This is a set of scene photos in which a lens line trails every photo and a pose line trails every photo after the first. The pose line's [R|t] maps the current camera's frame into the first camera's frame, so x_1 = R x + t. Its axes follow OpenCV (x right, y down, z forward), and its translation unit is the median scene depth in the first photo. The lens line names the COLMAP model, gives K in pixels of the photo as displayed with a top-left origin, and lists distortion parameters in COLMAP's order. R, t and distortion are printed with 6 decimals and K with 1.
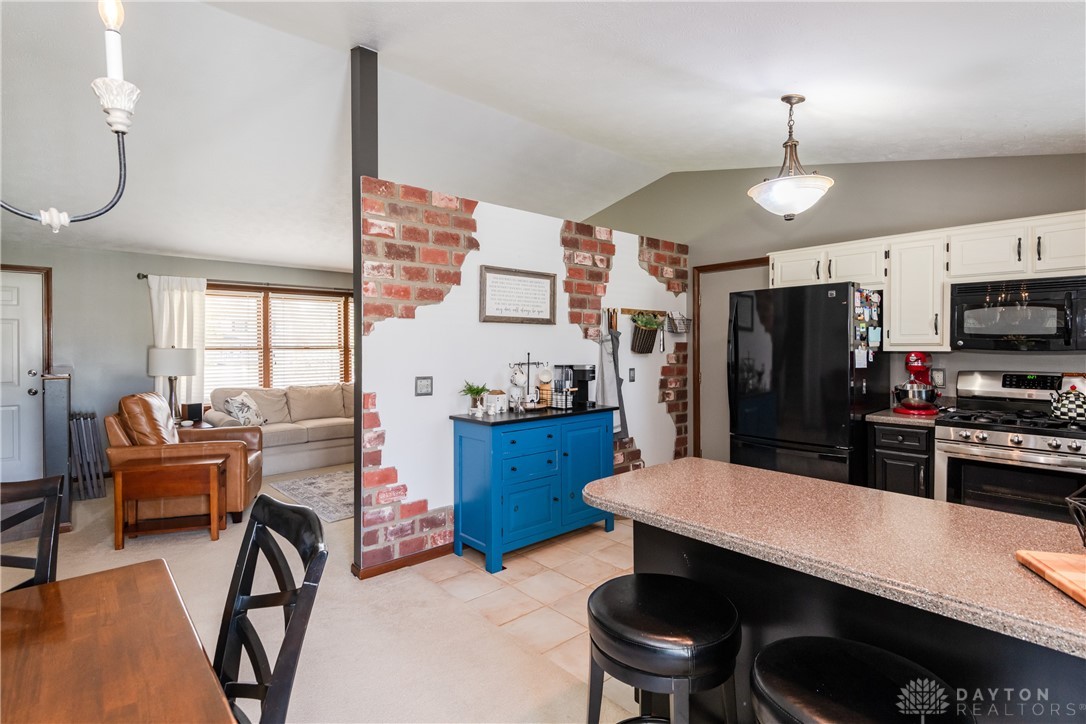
lens RADIAL K [[527.7, 0, 543.0], [0, 527.7, 362.0], [0, 0, 1]] dist [-0.001078, -0.000237]
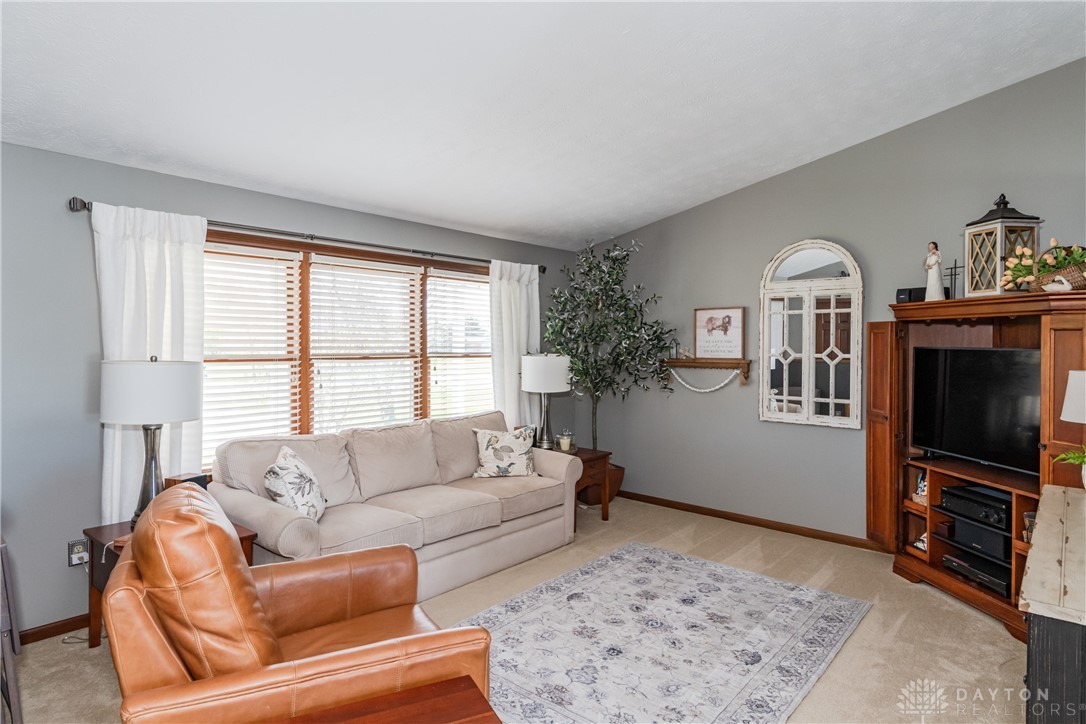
lens RADIAL K [[628.9, 0, 543.0], [0, 628.9, 362.0], [0, 0, 1]] dist [0.004546, 0.001168]
pose [[0.994485, -0.005314, 0.104745, -0.379707], [0.006355, 0.999934, -0.009613, -0.016416], [-0.104687, 0.010226, 0.994453, 0.374828]]
